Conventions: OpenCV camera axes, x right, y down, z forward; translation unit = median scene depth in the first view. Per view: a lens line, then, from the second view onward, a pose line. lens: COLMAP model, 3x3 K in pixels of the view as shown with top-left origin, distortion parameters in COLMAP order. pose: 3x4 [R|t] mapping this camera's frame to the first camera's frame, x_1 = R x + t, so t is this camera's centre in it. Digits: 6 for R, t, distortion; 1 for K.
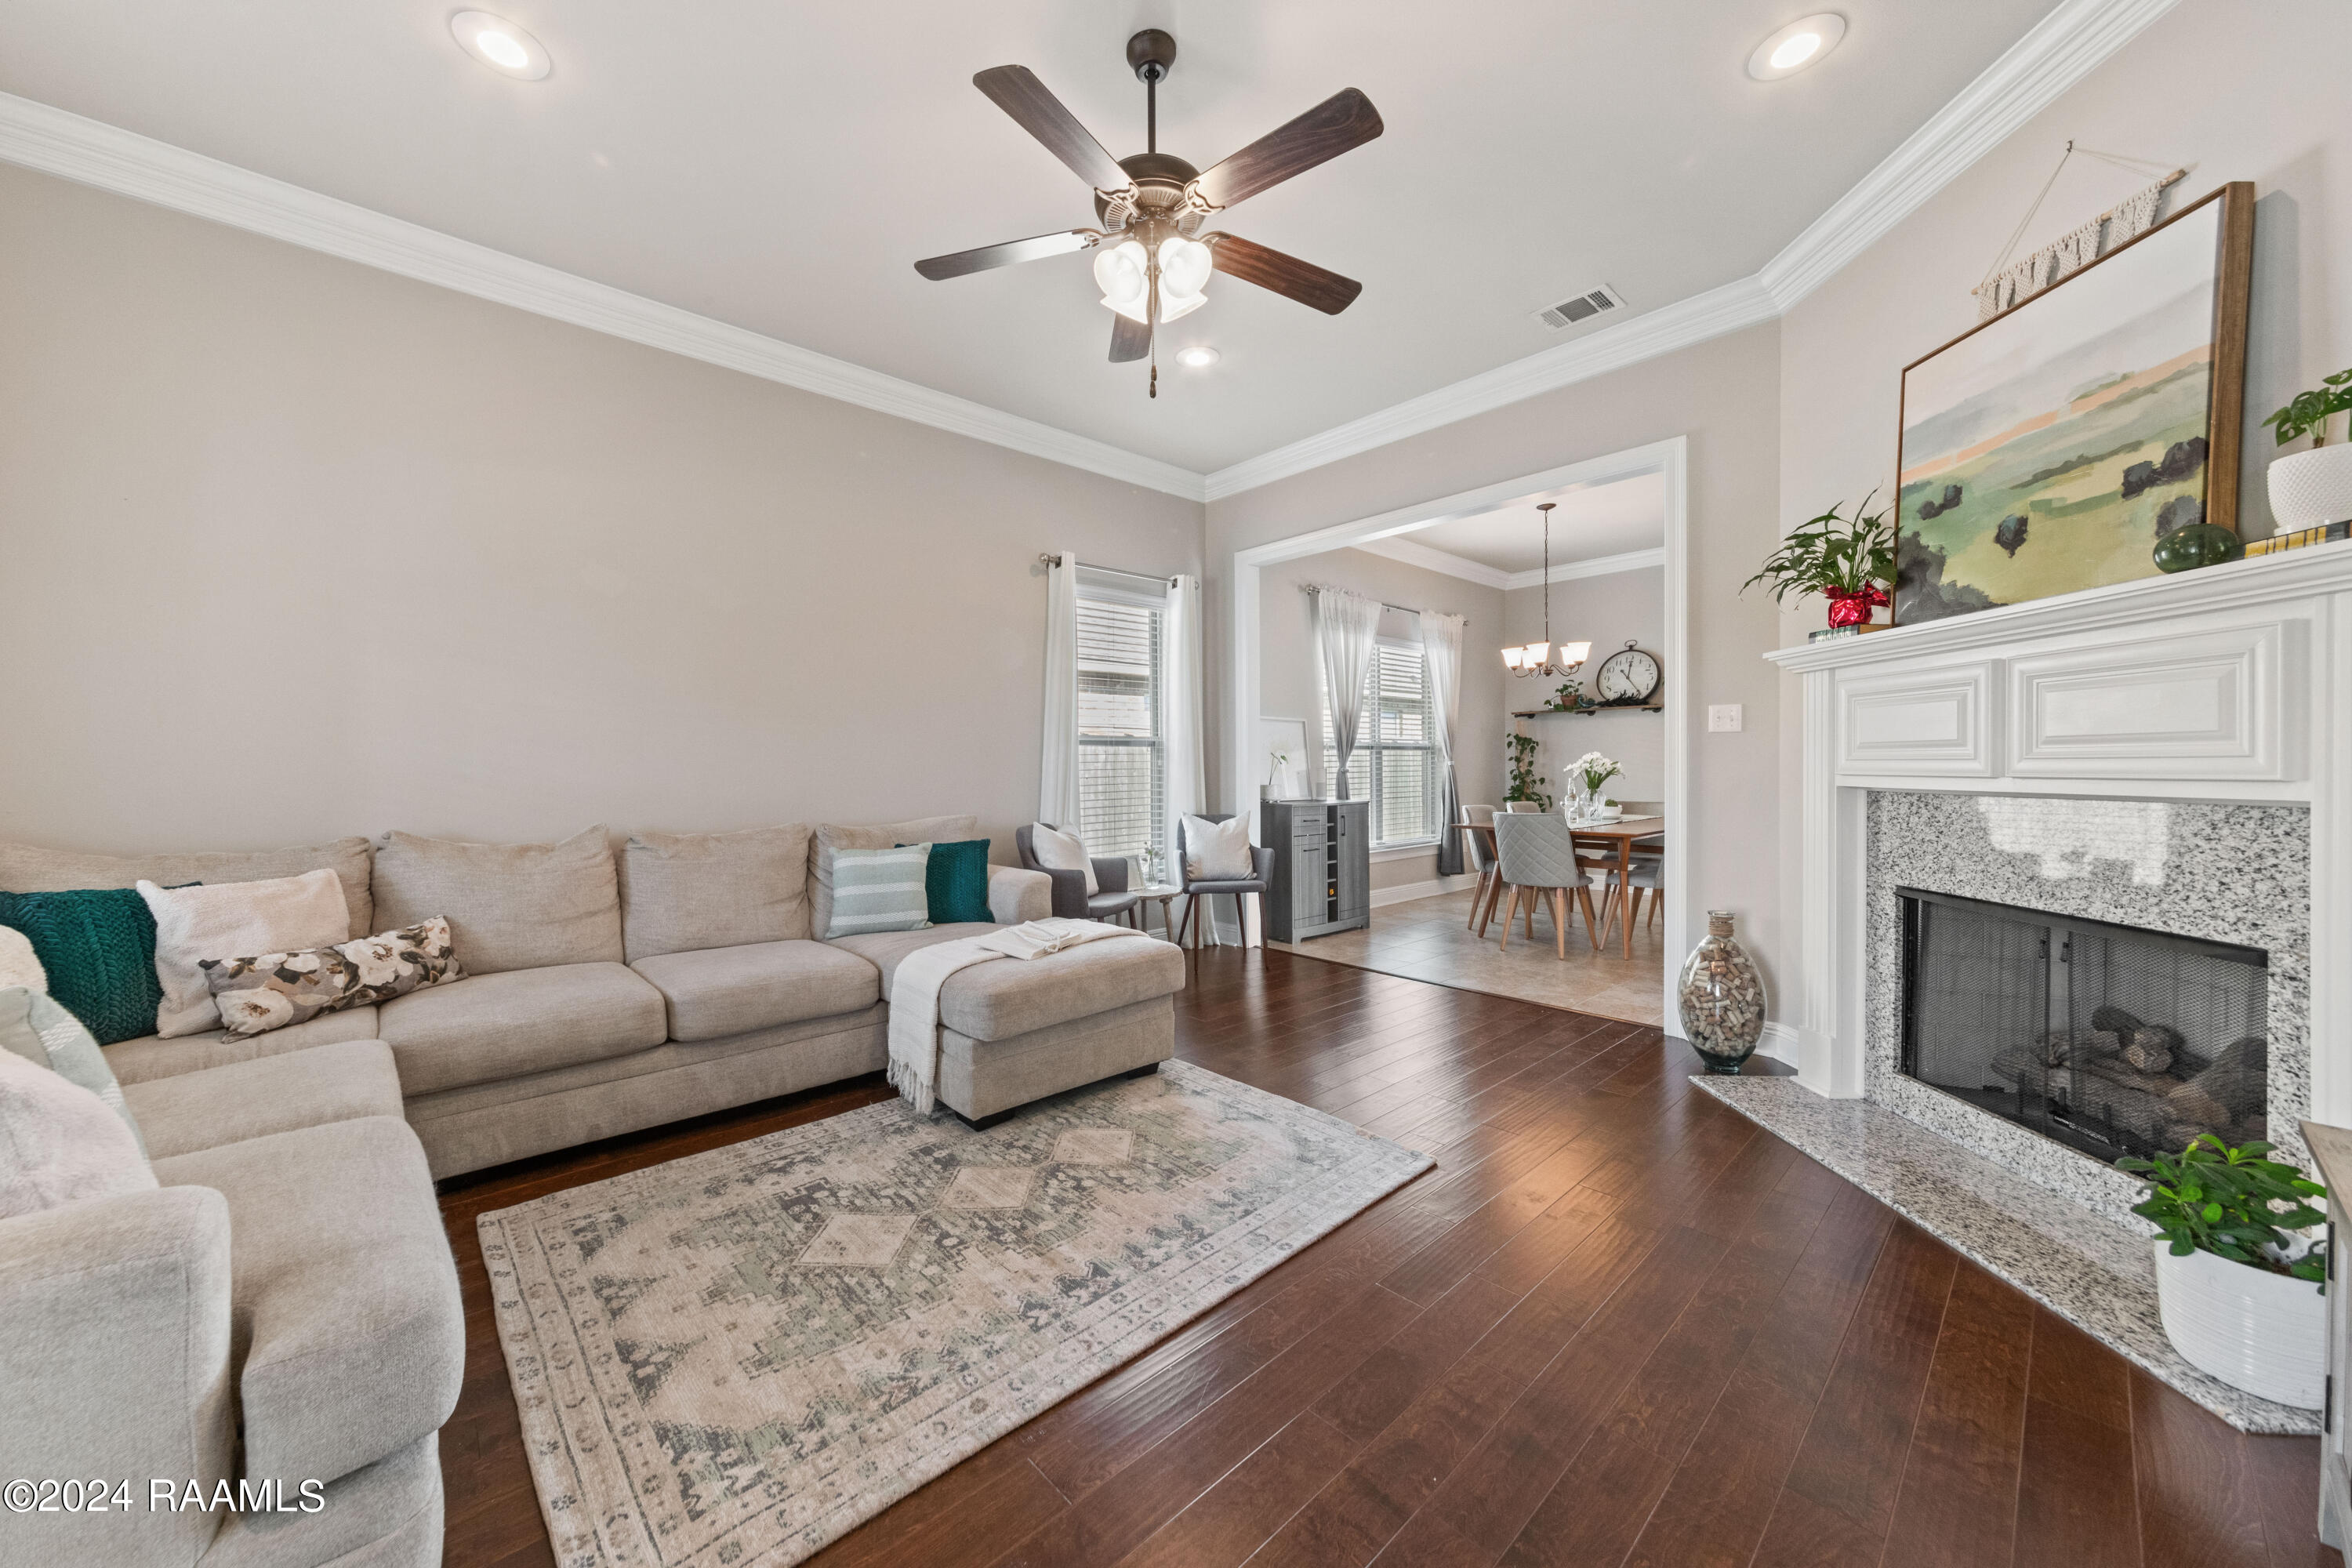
lens RADIAL K [[858.9, 0, 1165.6], [0, 858.9, 773.5], [0, 0, 1]] dist [0.001303, -0.000069]
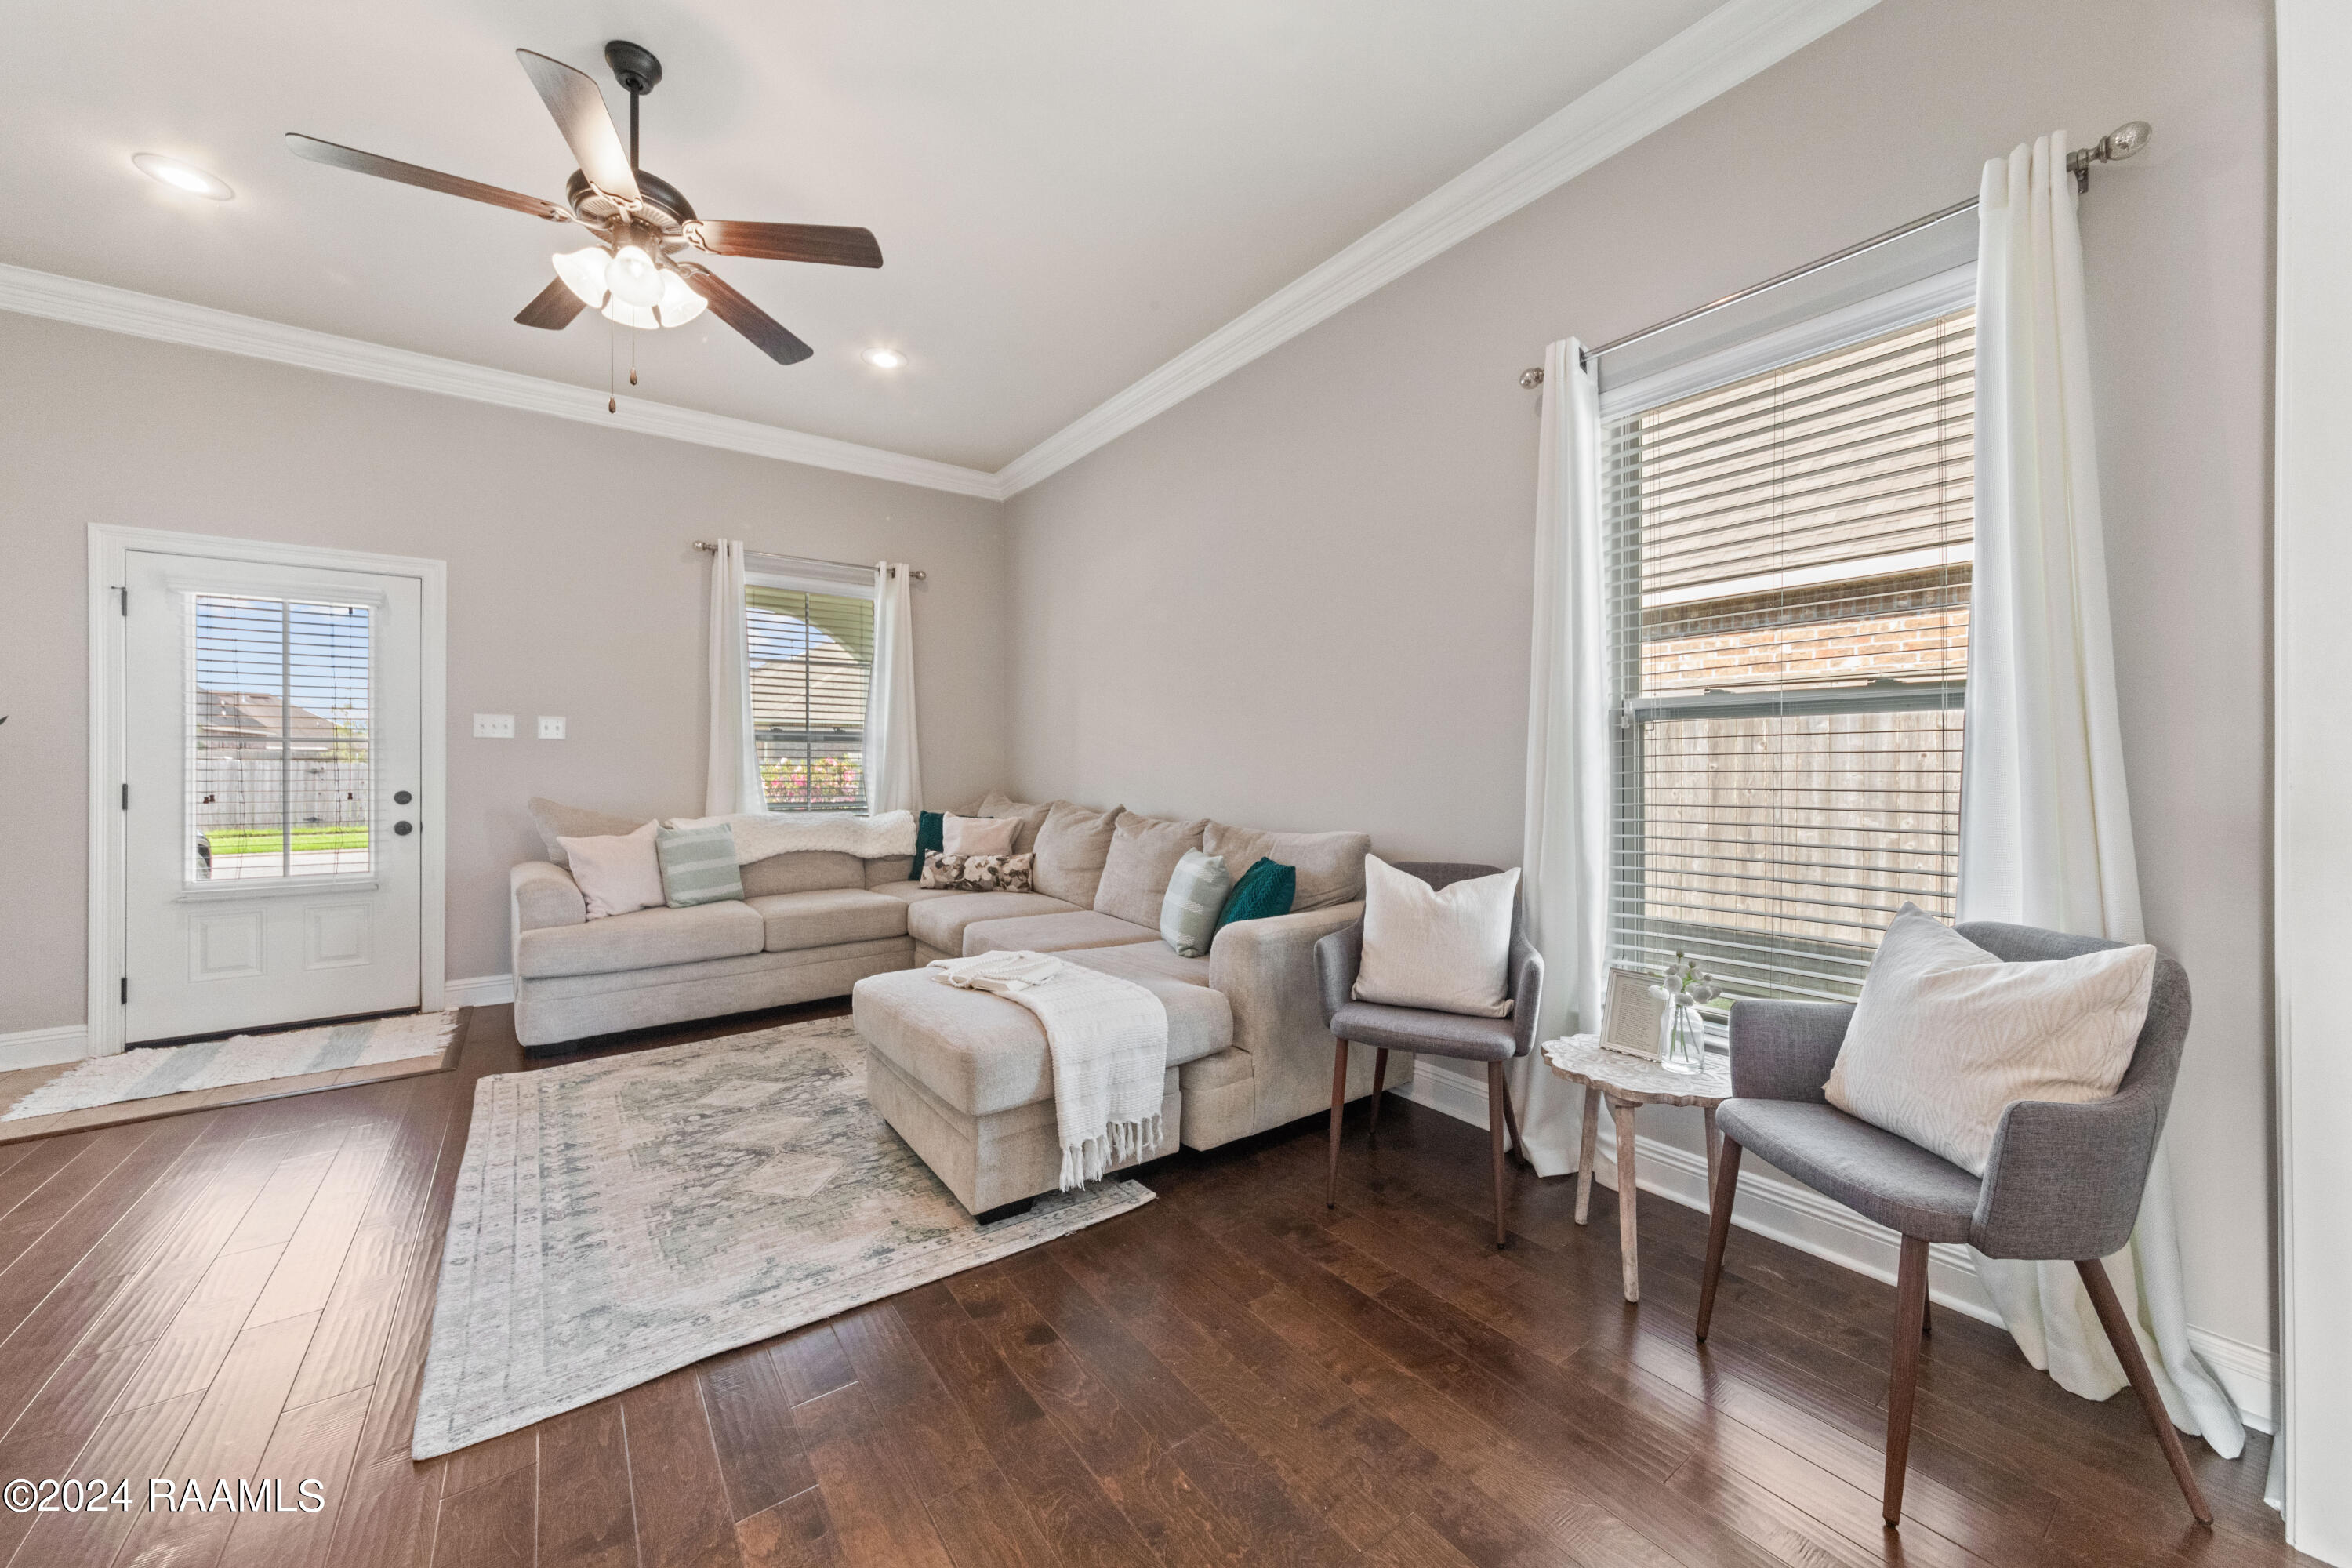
lens RADIAL K [[858.9, 0, 1112.6], [0, 858.9, 759.6], [0, 0, 1]] dist [0.001303, -0.000069]
pose [[-0.151468, 0.002323, -0.988459, 0.883805], [-0.011485, 0.999926, 0.004110, -0.020712], [0.988395, 0.011975, -0.151430, 1.682179]]
